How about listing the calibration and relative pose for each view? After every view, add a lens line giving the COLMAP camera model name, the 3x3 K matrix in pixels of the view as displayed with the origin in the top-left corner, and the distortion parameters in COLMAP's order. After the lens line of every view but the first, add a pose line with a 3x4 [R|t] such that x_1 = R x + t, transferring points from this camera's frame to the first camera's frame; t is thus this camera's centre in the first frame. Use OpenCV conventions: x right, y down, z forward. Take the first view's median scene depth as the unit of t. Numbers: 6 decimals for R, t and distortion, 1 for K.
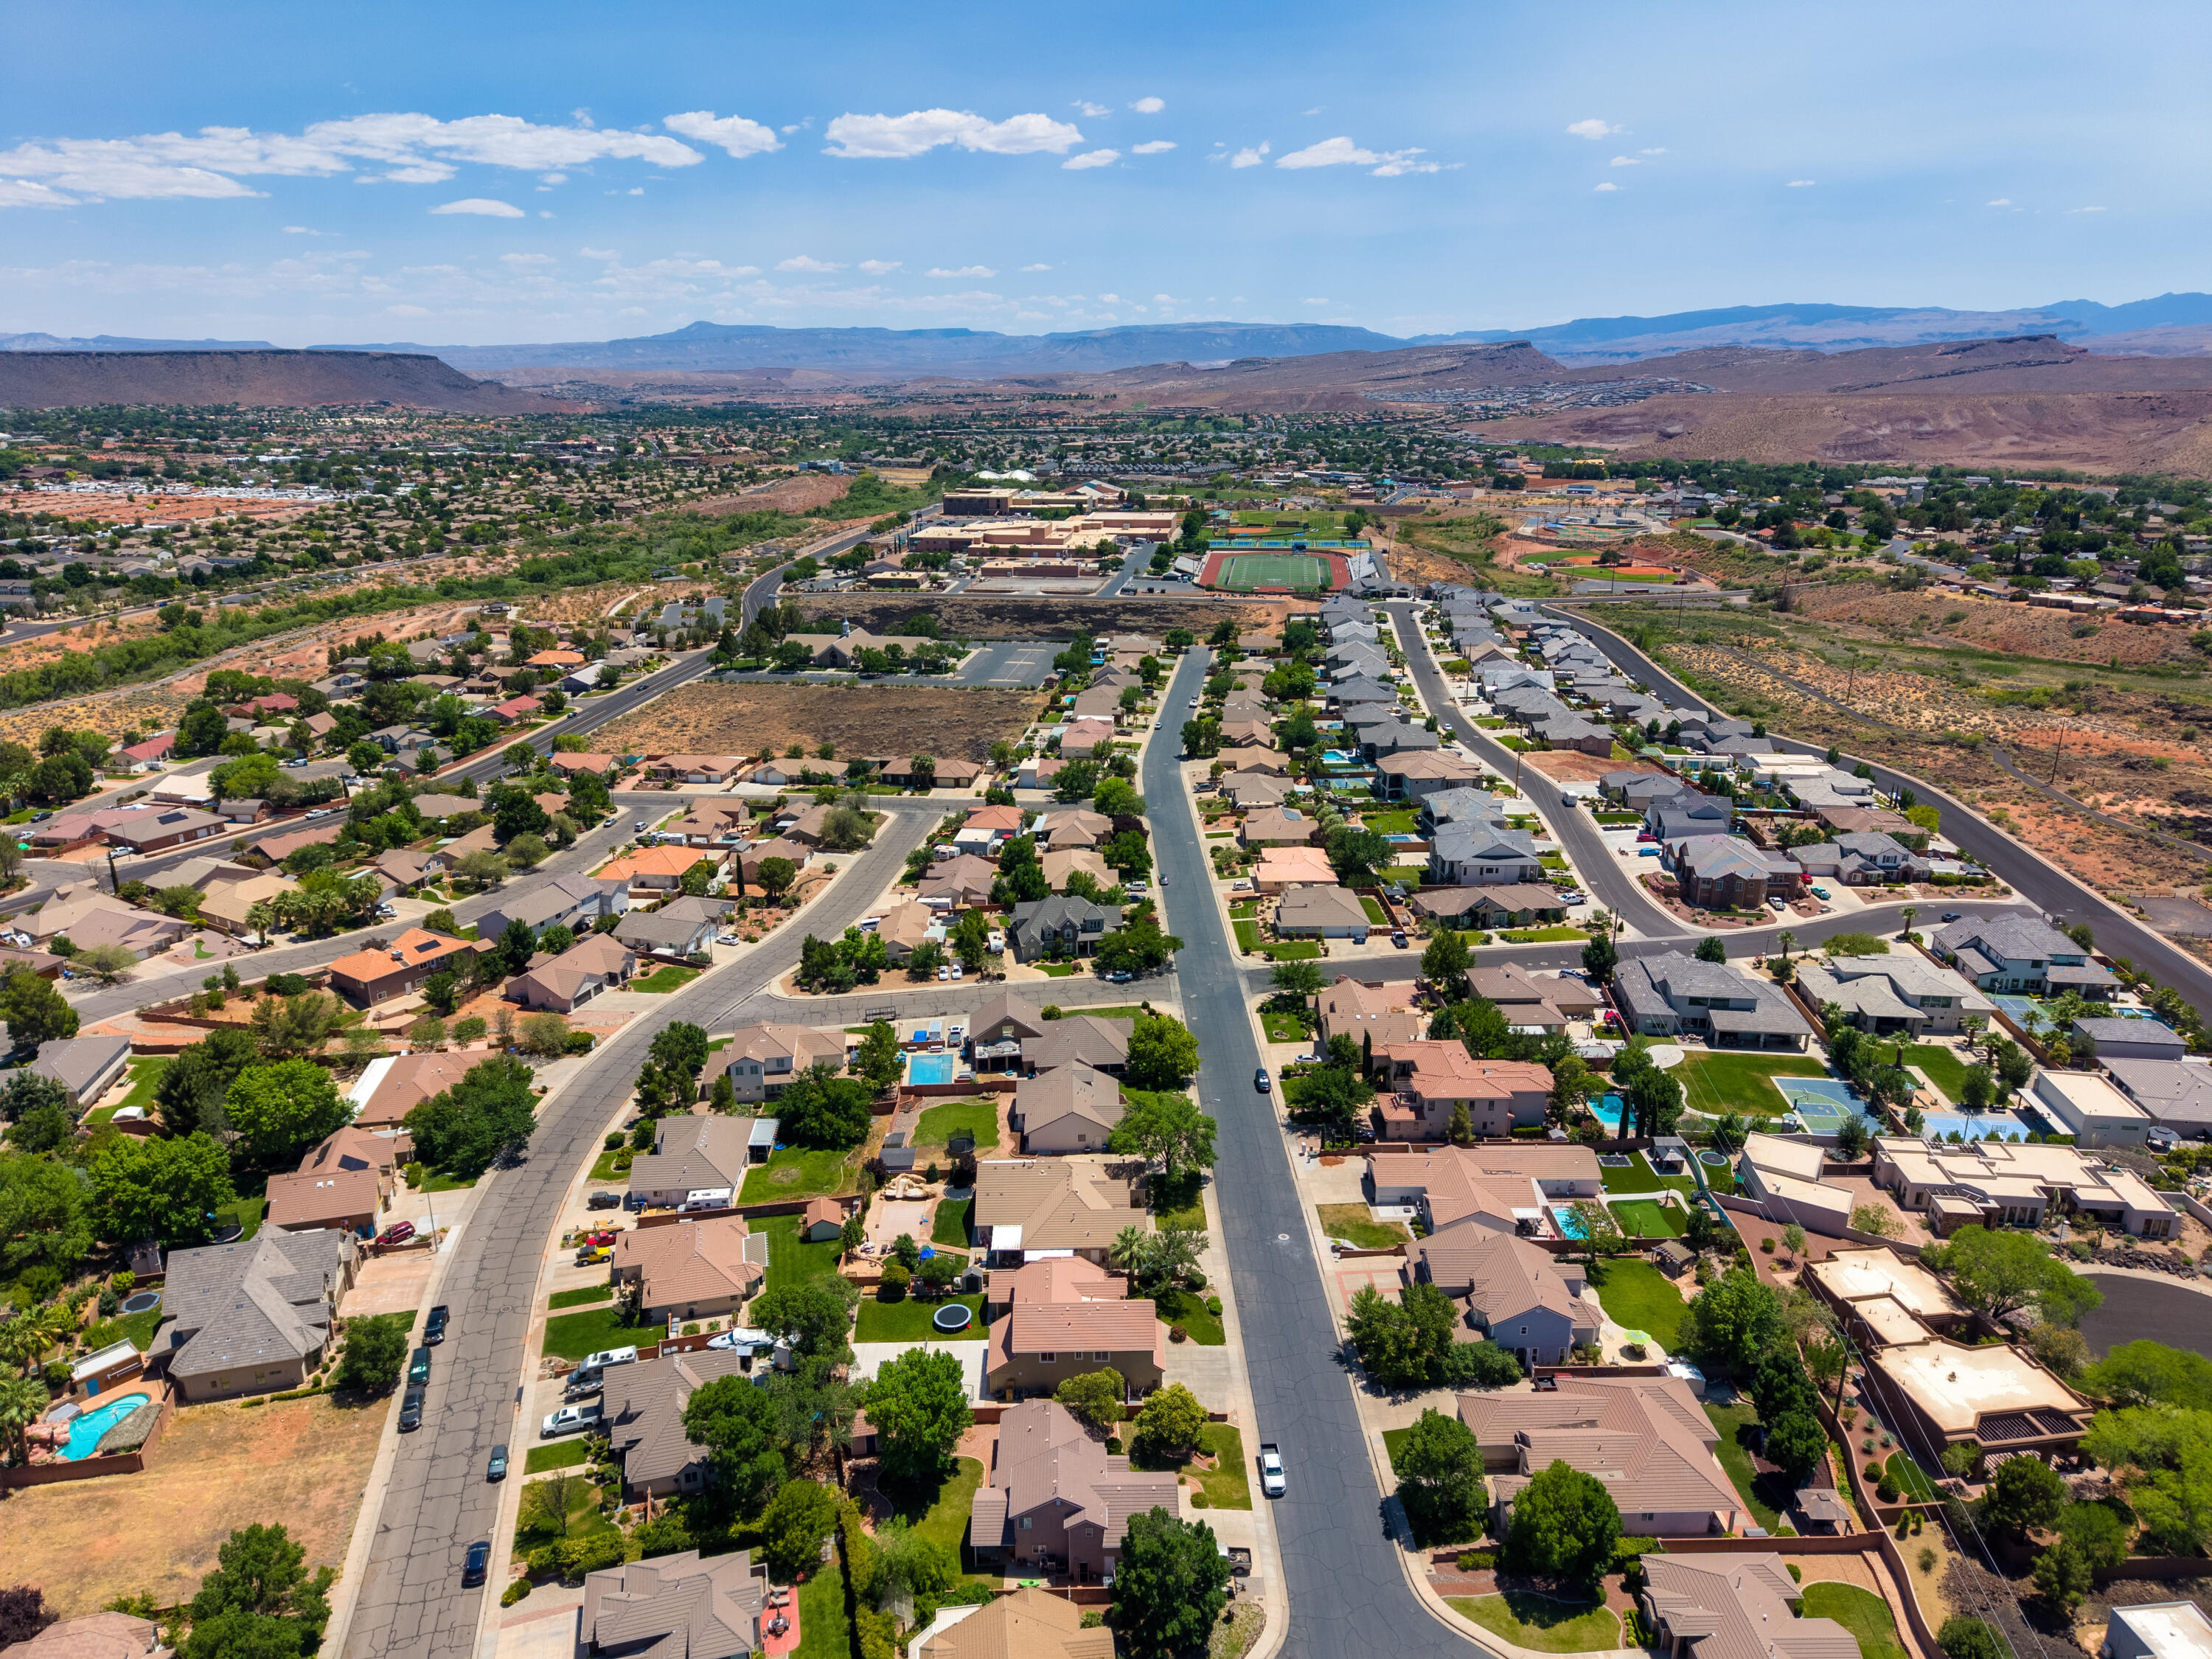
lens RADIAL K [[1473.7, 0, 1104.5], [0, 1473.7, 825.7], [0, 0, 1]] dist [0.033526, -0.032846]
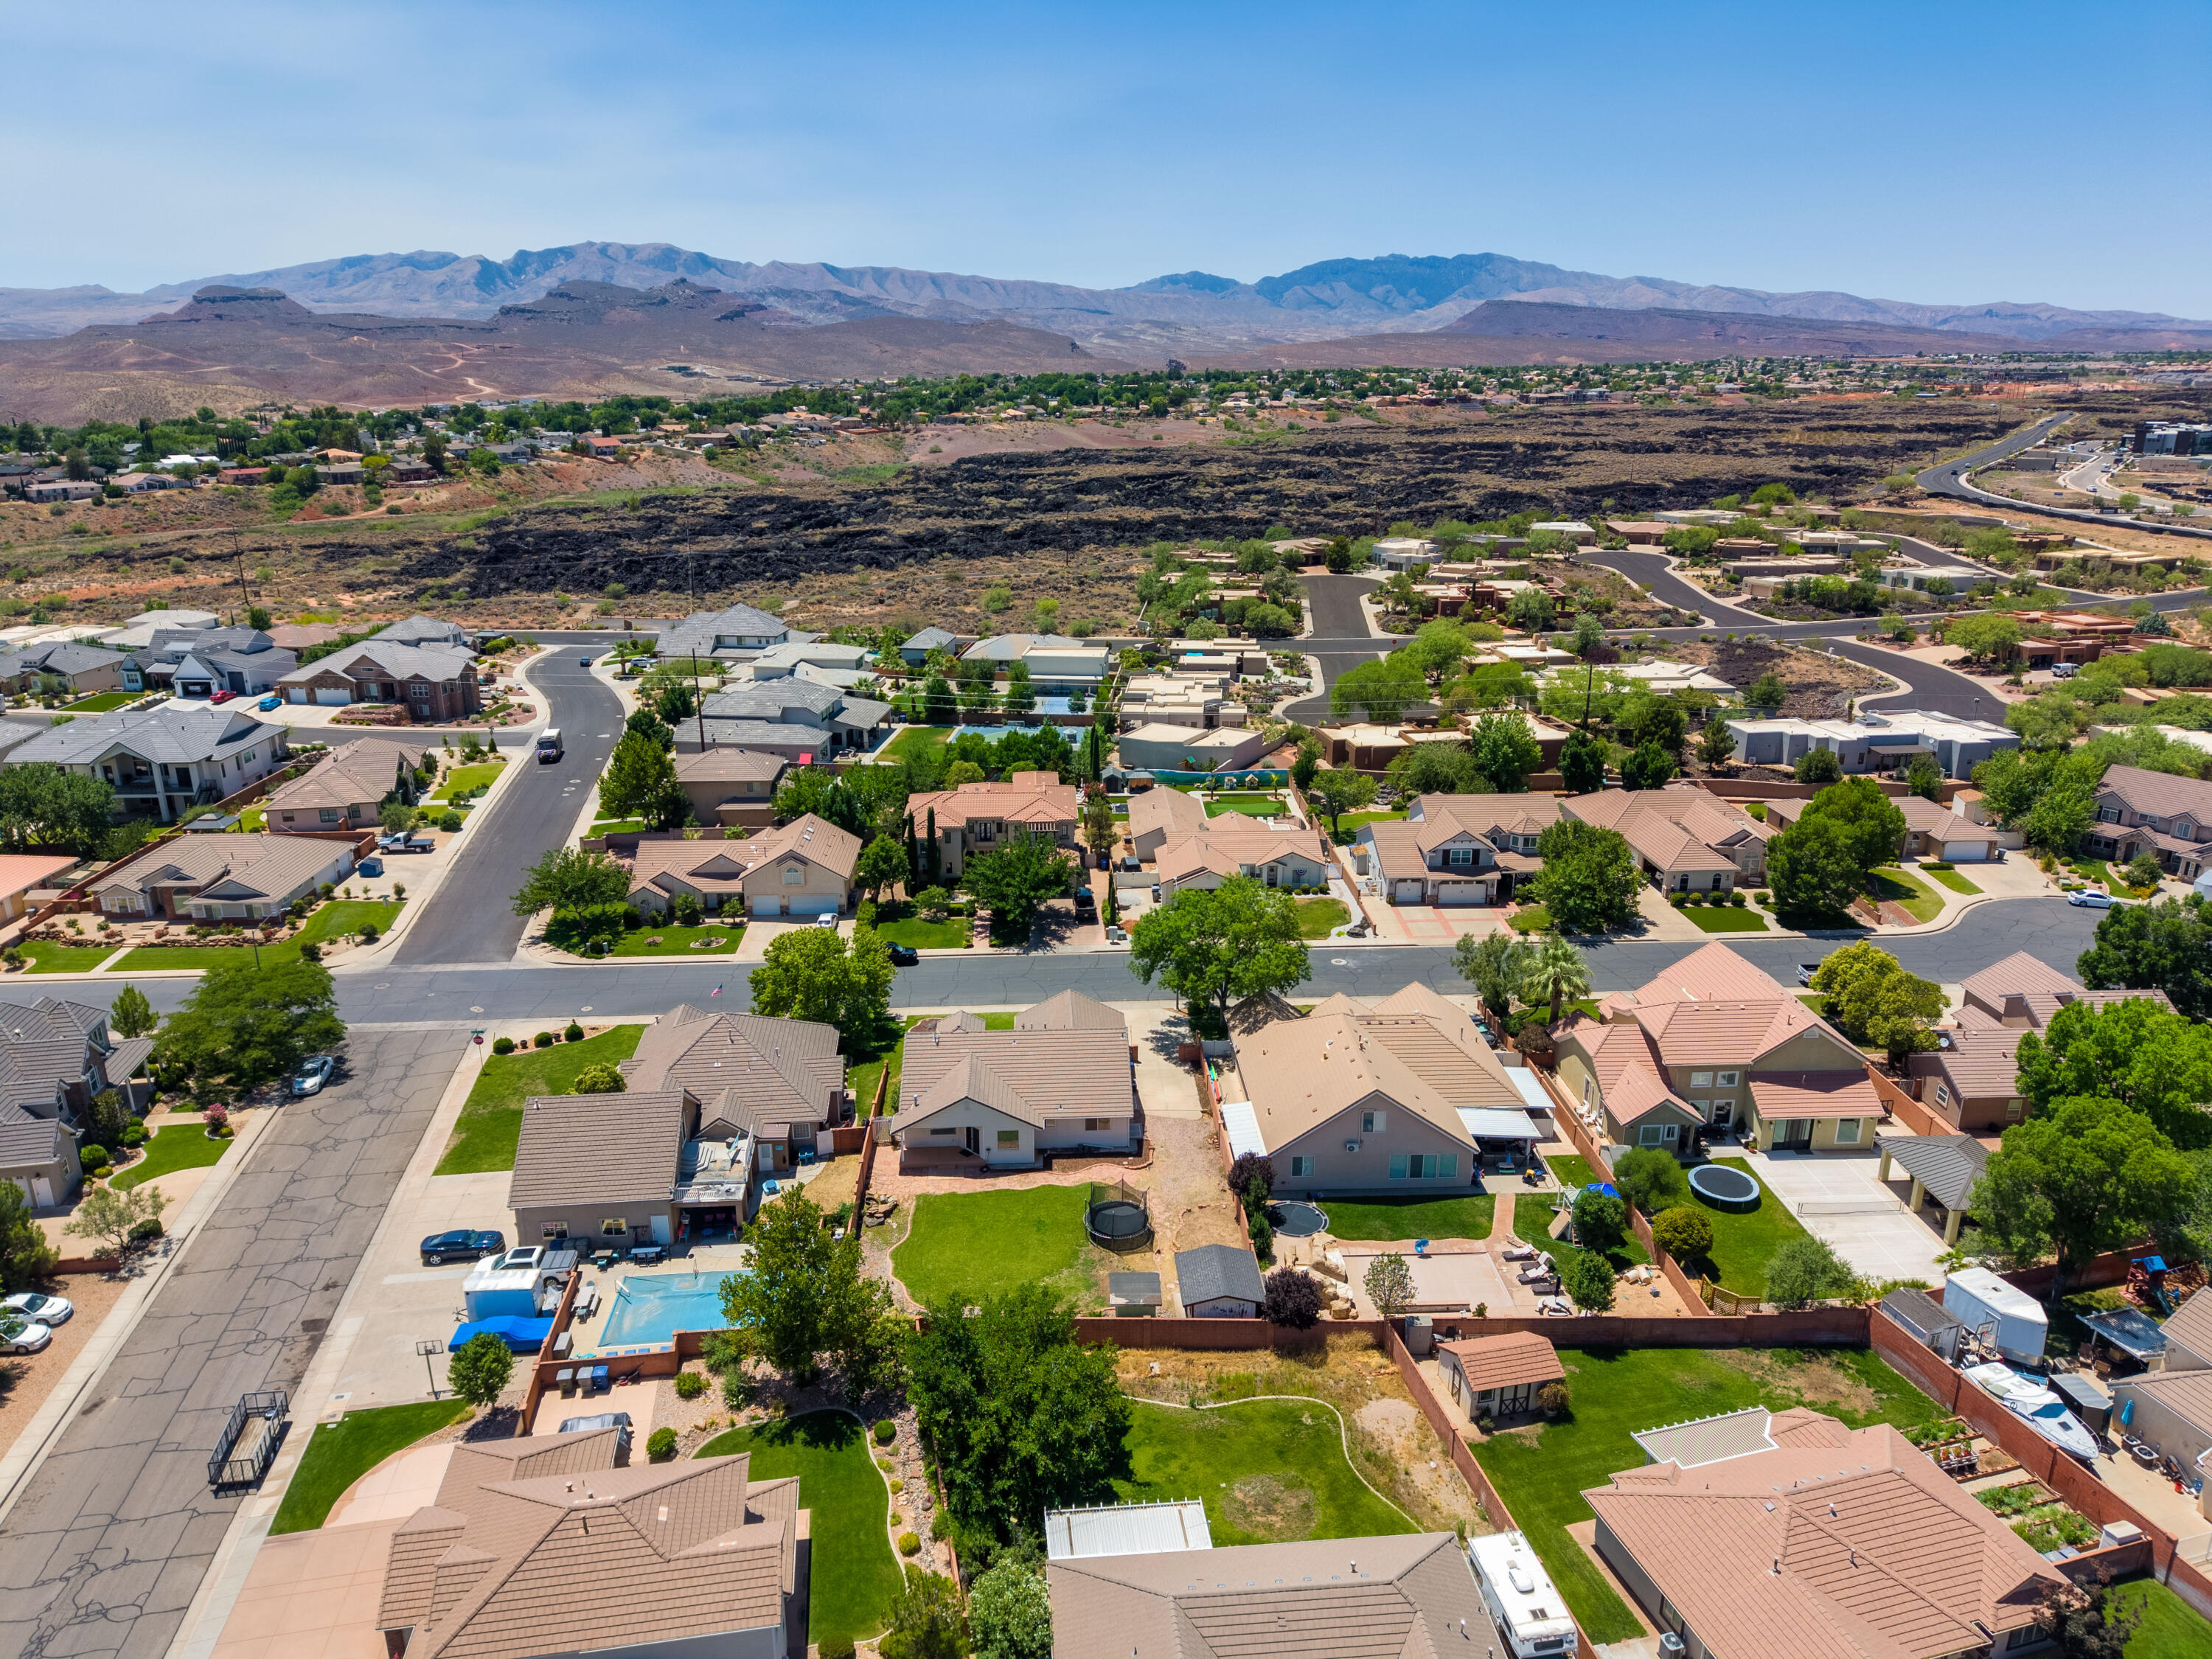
lens RADIAL K [[1473.7, 0, 1107.3], [0, 1473.7, 828.8], [0, 0, 1]] dist [0.033526, -0.032846]
pose [[-0.028285, -0.298028, 0.954138, -0.252717], [0.300803, 0.907739, 0.292452, -0.011144], [-0.953267, 0.295280, 0.063972, 0.488733]]
